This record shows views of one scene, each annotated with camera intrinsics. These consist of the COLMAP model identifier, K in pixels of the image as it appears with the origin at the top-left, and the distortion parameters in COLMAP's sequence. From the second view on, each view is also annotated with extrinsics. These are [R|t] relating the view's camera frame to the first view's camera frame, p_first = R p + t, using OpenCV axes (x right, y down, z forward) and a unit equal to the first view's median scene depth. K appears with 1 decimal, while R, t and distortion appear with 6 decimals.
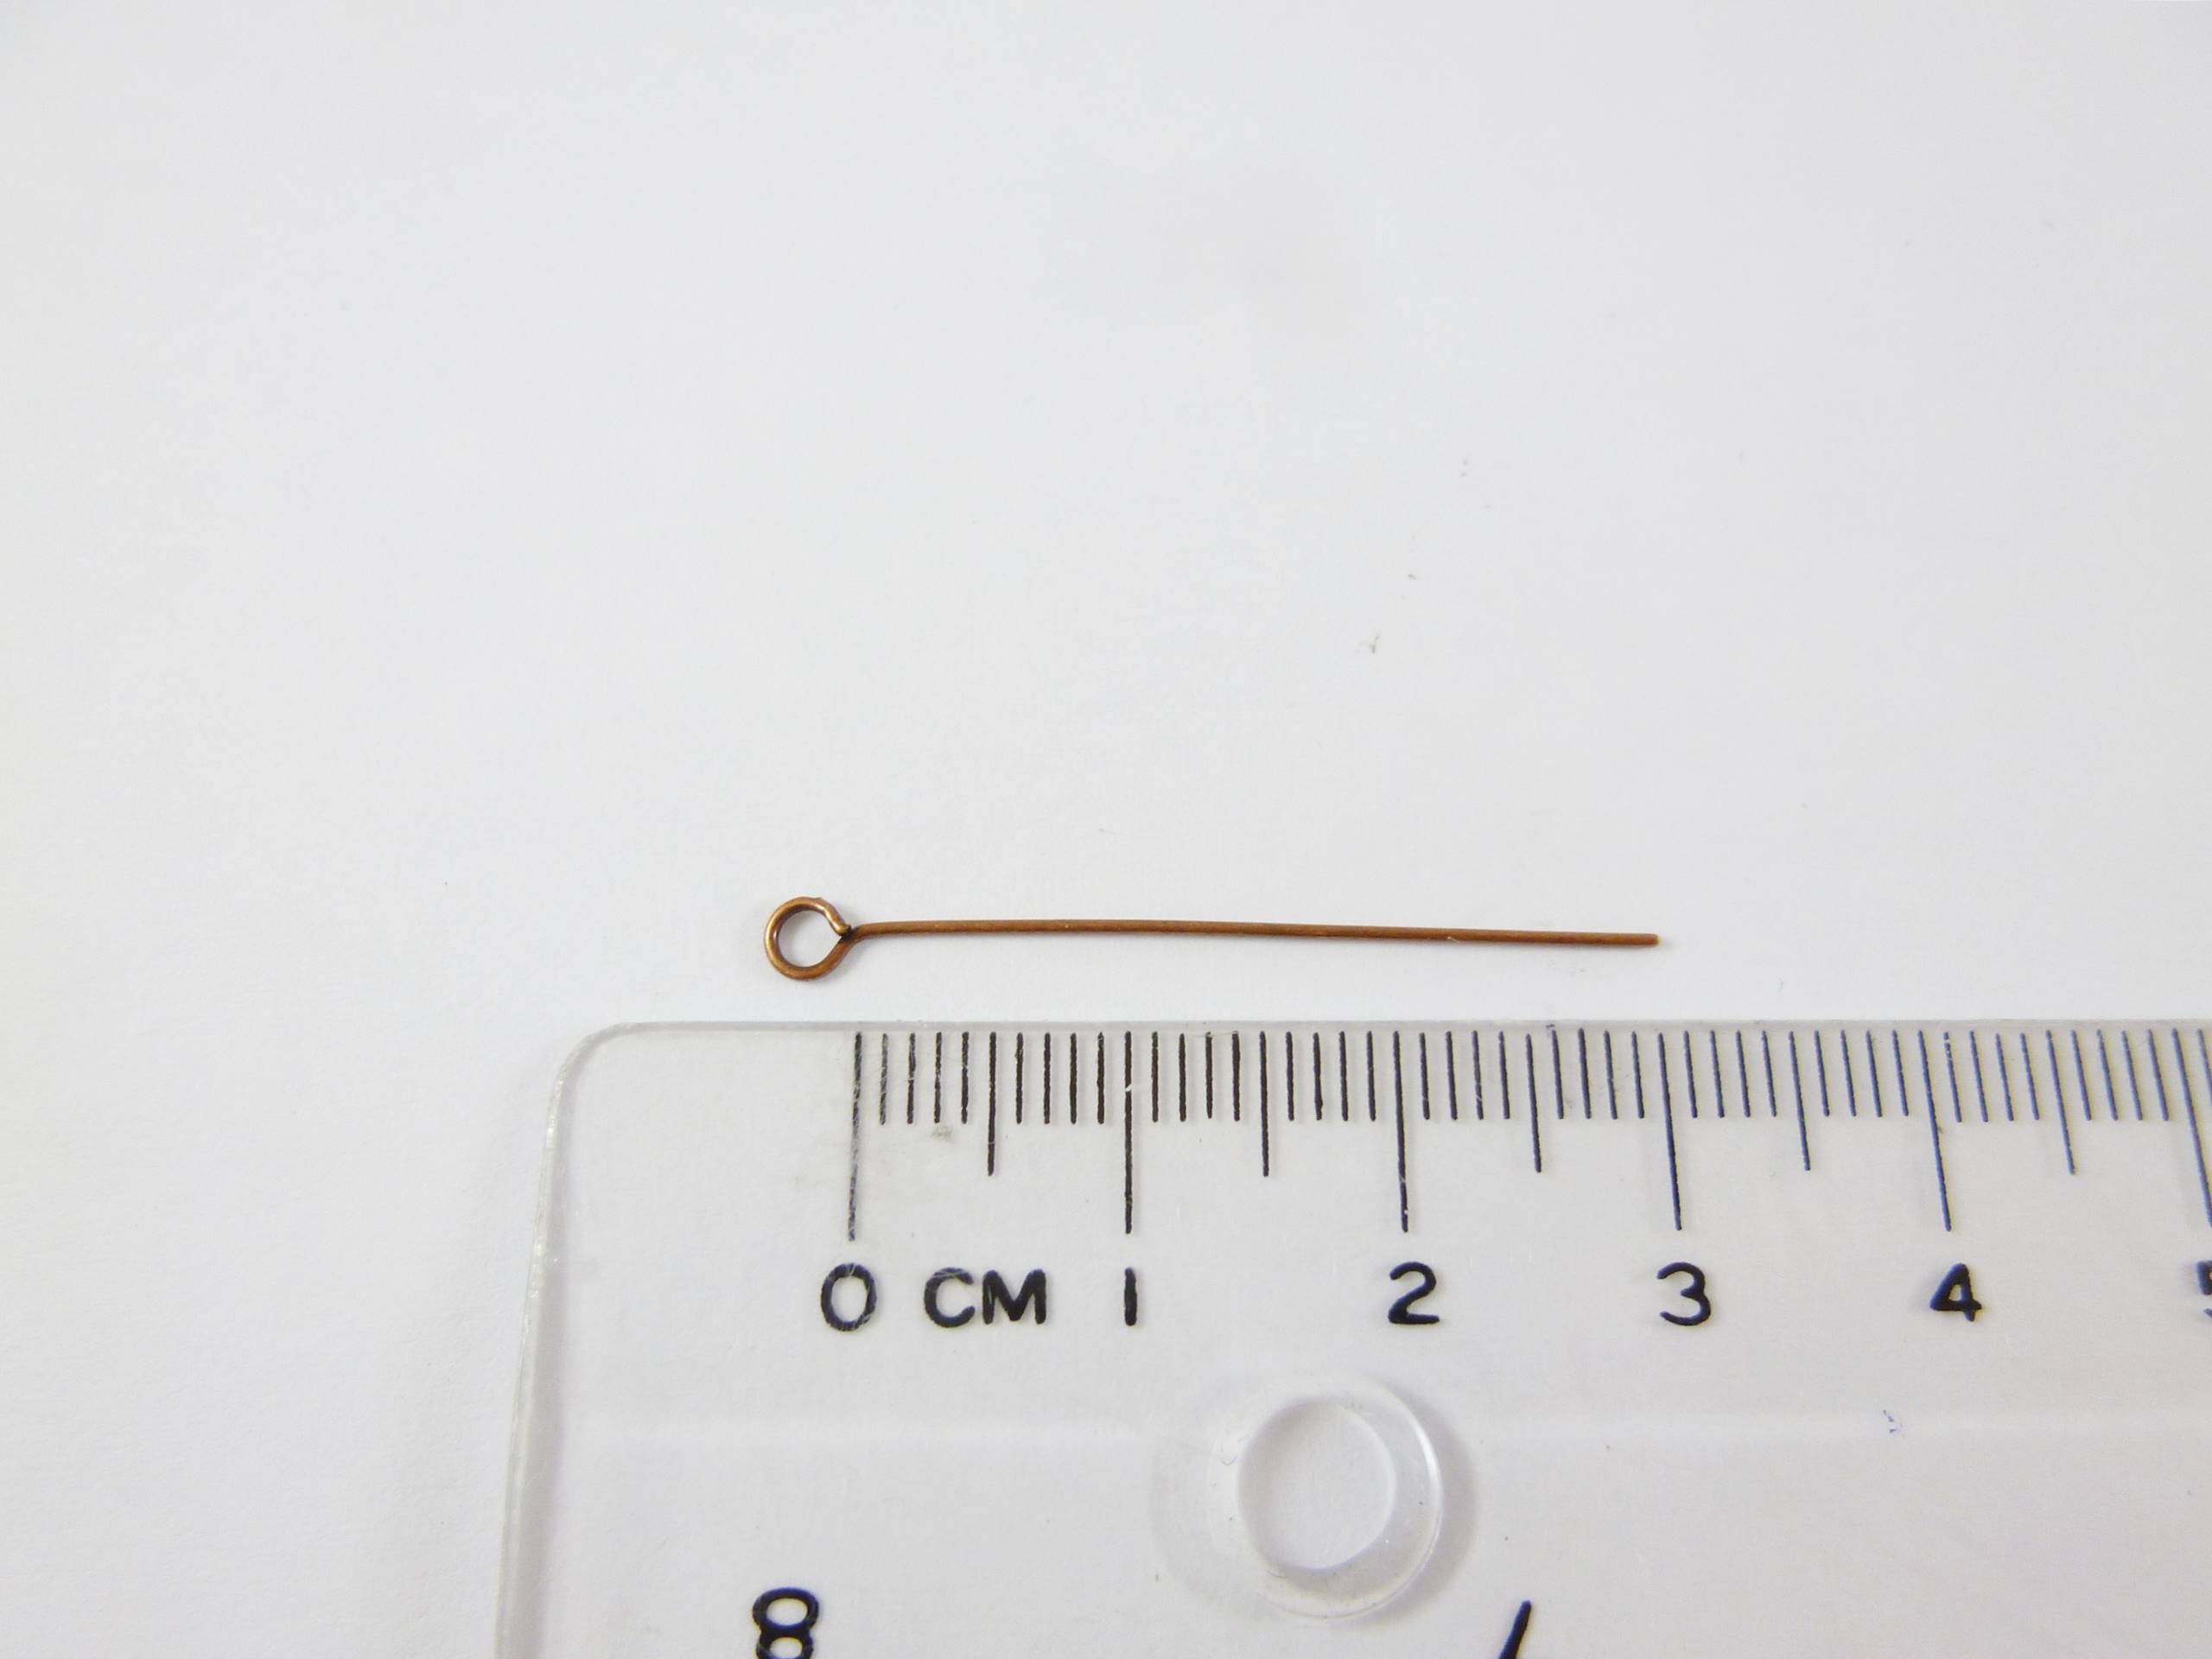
lens RADIAL K [[1573.9, 0, 1104.6], [0, 1573.9, 829.6], [0, 0, 1]] dist [-0.045029, 0.006079]
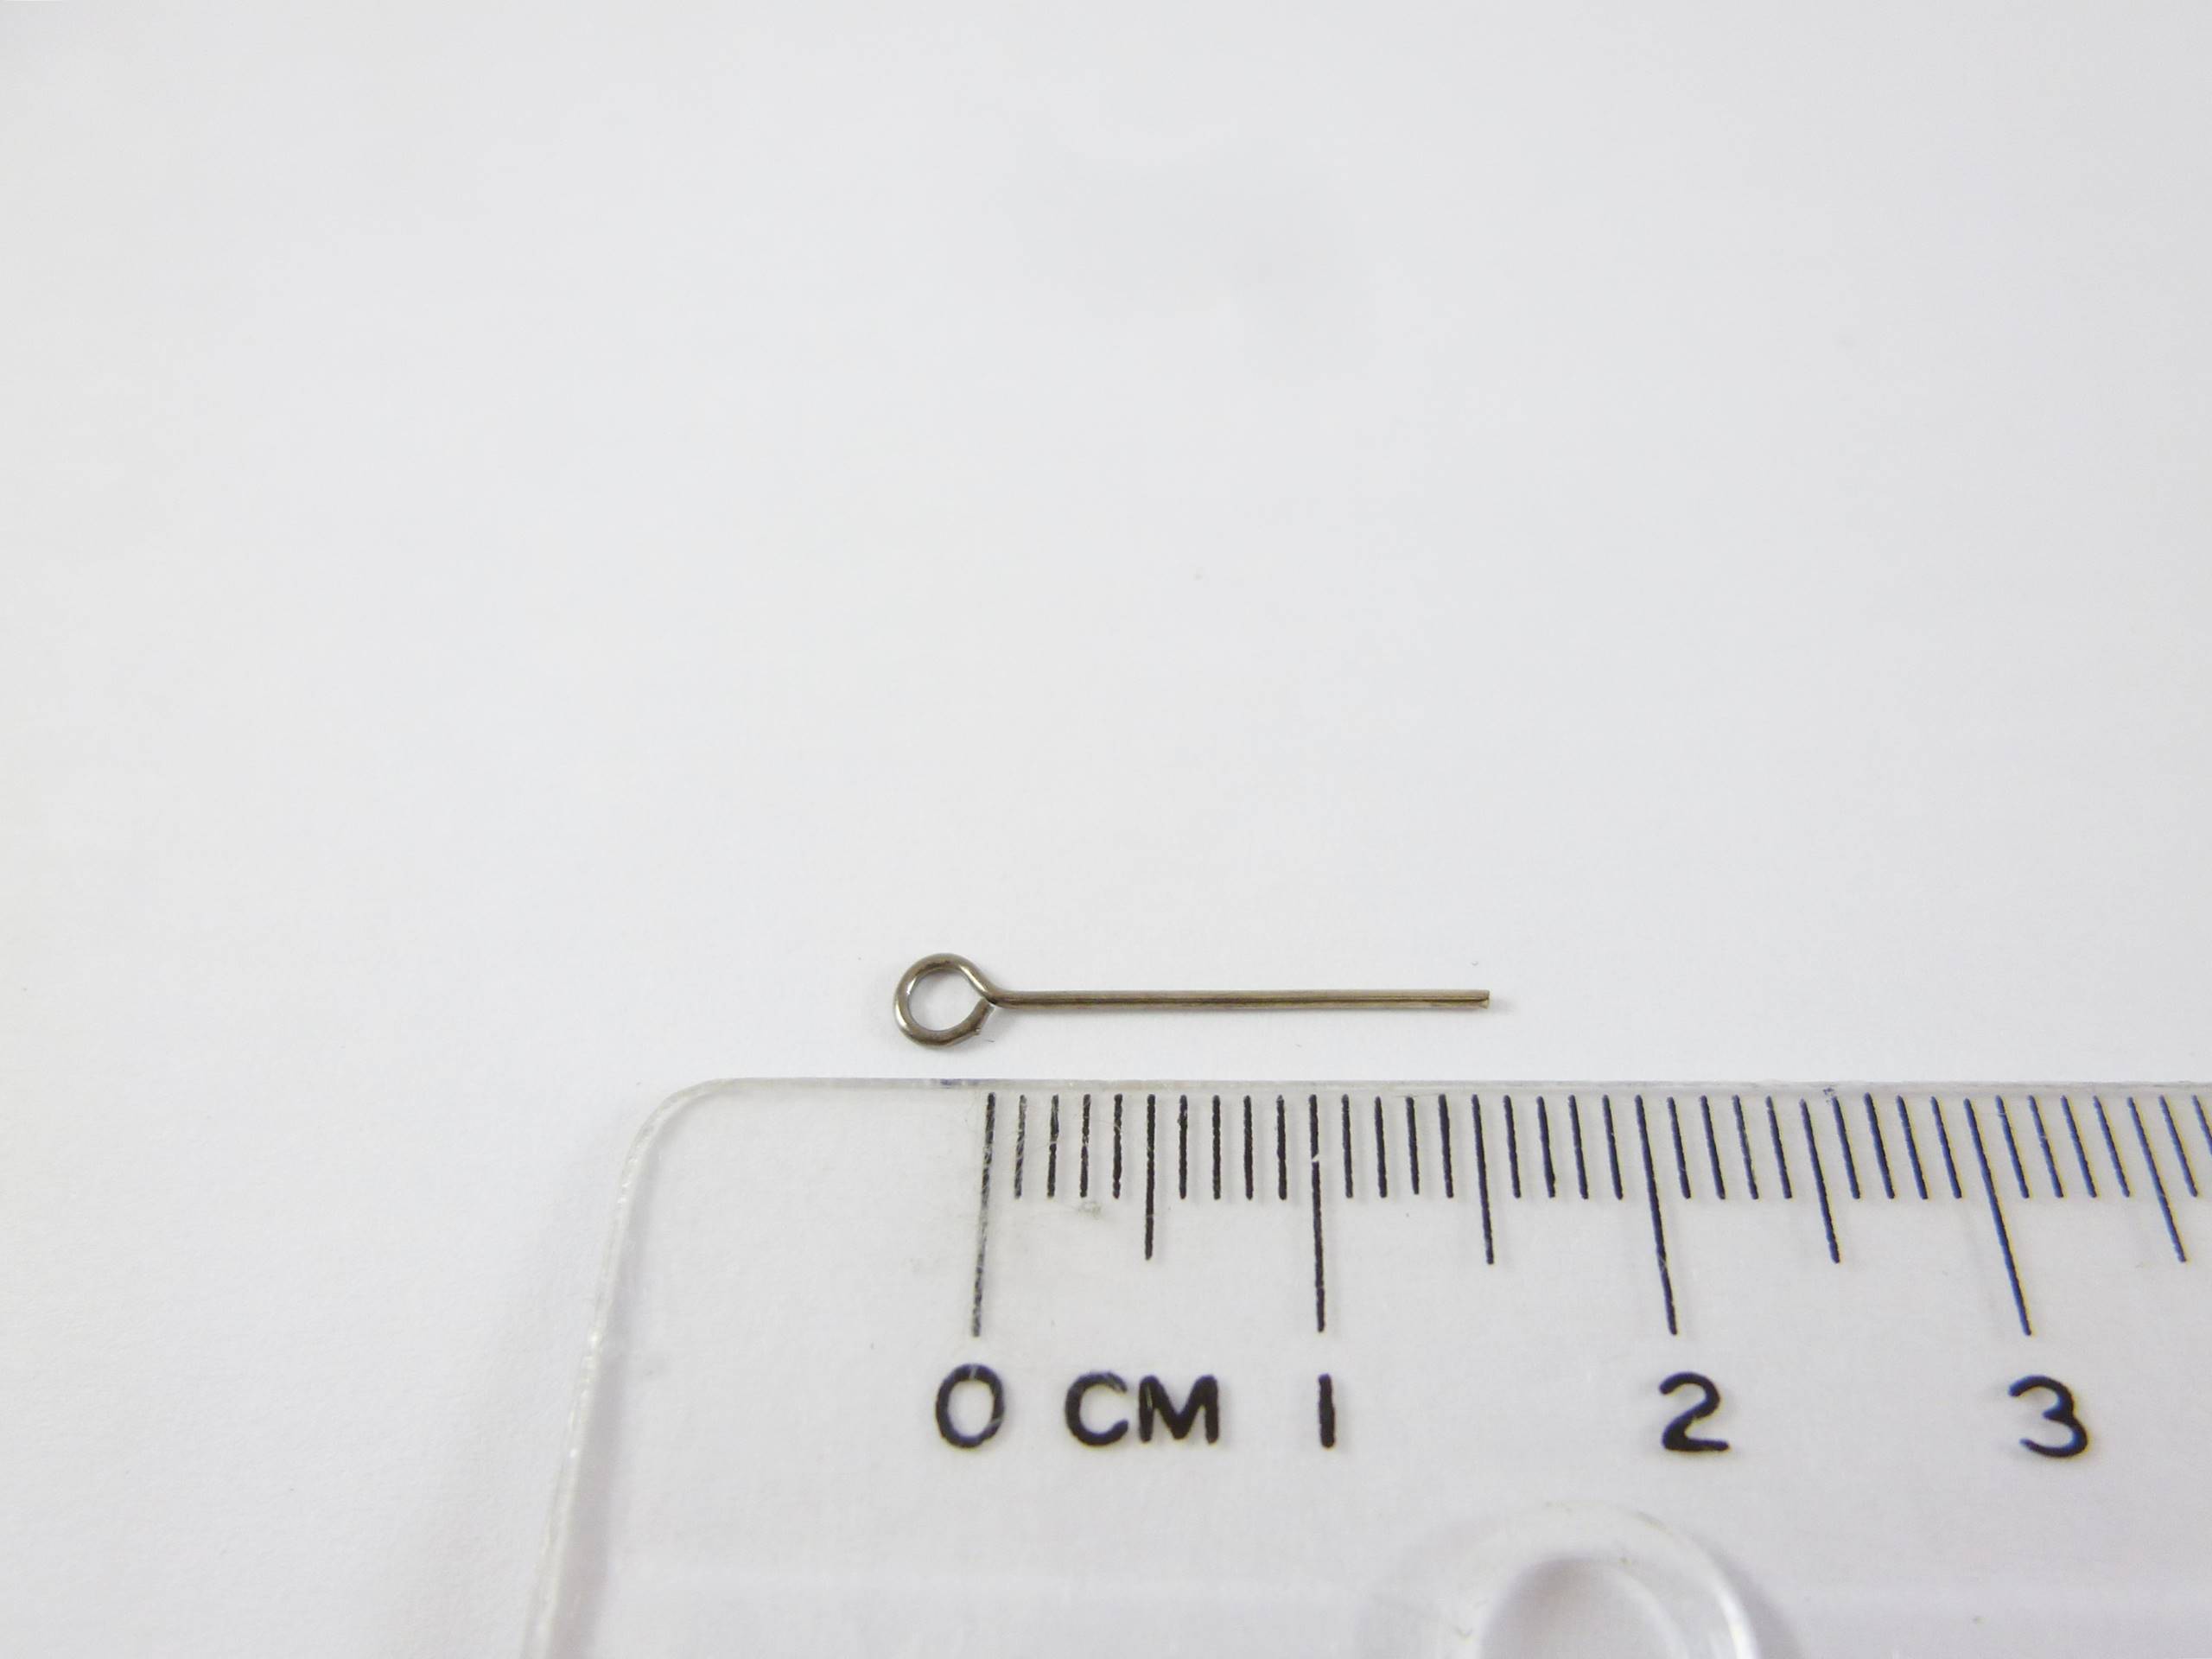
lens RADIAL K [[1573.9, 0, 1104.6], [0, 1573.9, 829.6], [0, 0, 1]] dist [-0.045029, 0.006079]
pose [[0.997694, -0.004461, -0.067733, -0.038730], [-0.013263, 0.965797, -0.258962, 0.213278], [0.066571, 0.259263, 0.963510, 0.155548]]
